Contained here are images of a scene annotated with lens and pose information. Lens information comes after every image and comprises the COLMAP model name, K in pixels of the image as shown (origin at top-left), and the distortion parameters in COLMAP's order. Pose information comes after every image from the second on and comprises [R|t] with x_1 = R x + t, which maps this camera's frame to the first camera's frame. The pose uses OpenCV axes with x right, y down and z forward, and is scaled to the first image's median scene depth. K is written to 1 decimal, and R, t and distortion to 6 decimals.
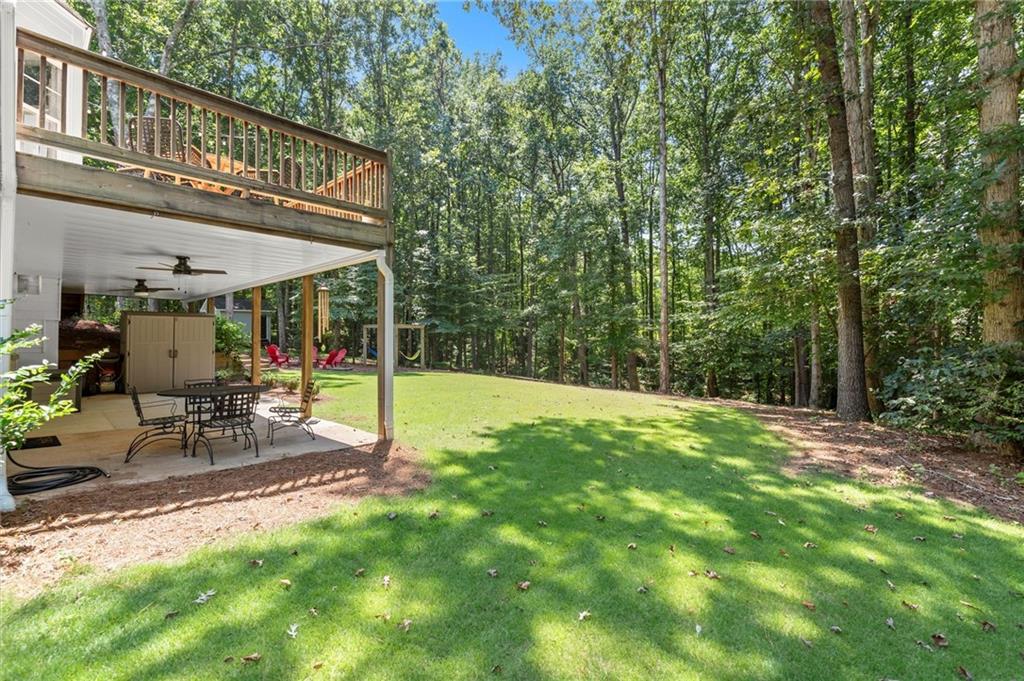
lens RADIAL K [[444.2, 0, 516.4], [0, 444.2, 335.2], [0, 0, 1]] dist [0.002320, -0.000592]
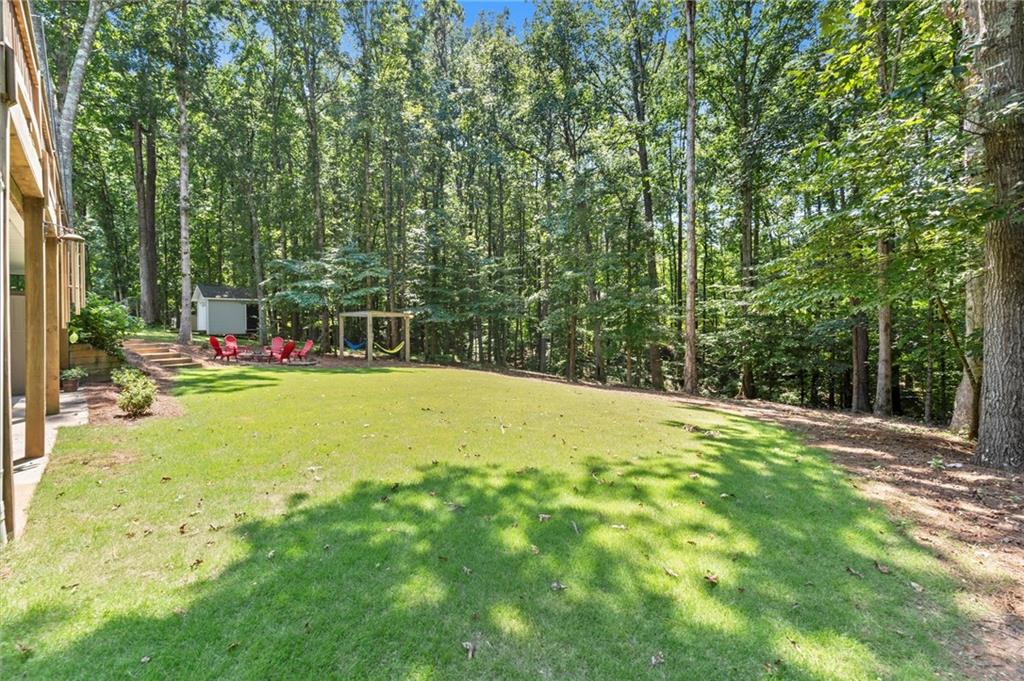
lens RADIAL K [[444.2, 0, 513.7], [0, 444.2, 340.0], [0, 0, 1]] dist [0.002320, -0.000592]
pose [[0.997643, 0.002009, -0.068592, 0.047618], [0.000030, 0.999558, 0.029713, 0.003652], [0.068622, -0.029645, 0.997202, 0.115238]]
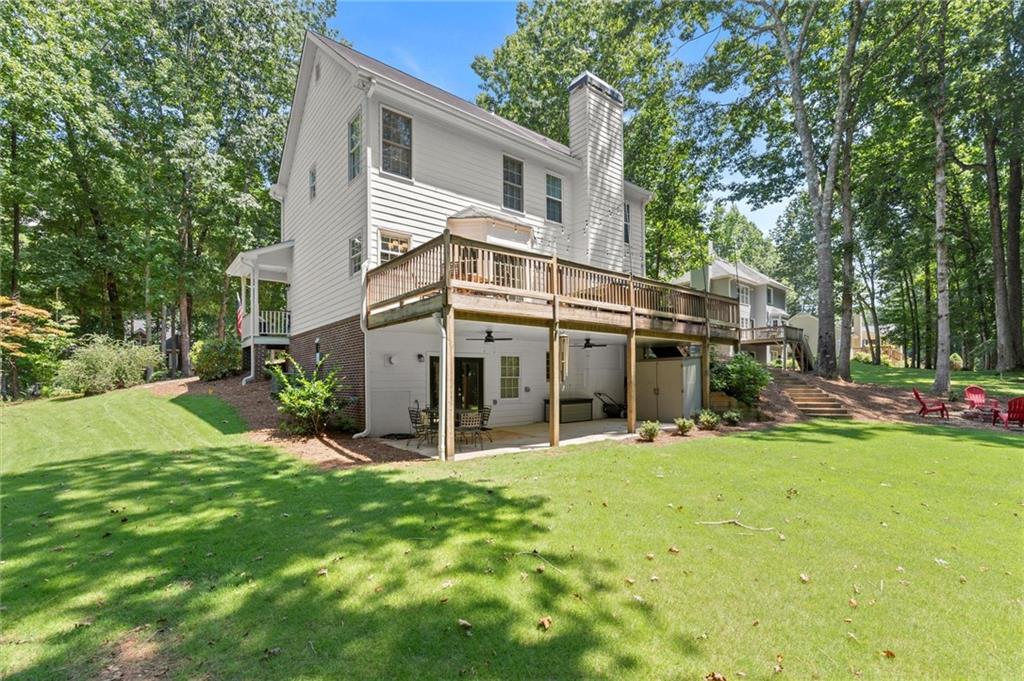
lens RADIAL K [[444.2, 0, 511.1], [0, 444.2, 380.1], [0, 0, 1]] dist [0.002320, -0.000592]
pose [[-0.143888, 0.003106, -0.989589, 0.184565], [0.016077, 0.999870, 0.000801, 0.000369], [0.989463, -0.015795, -0.143919, 0.262490]]
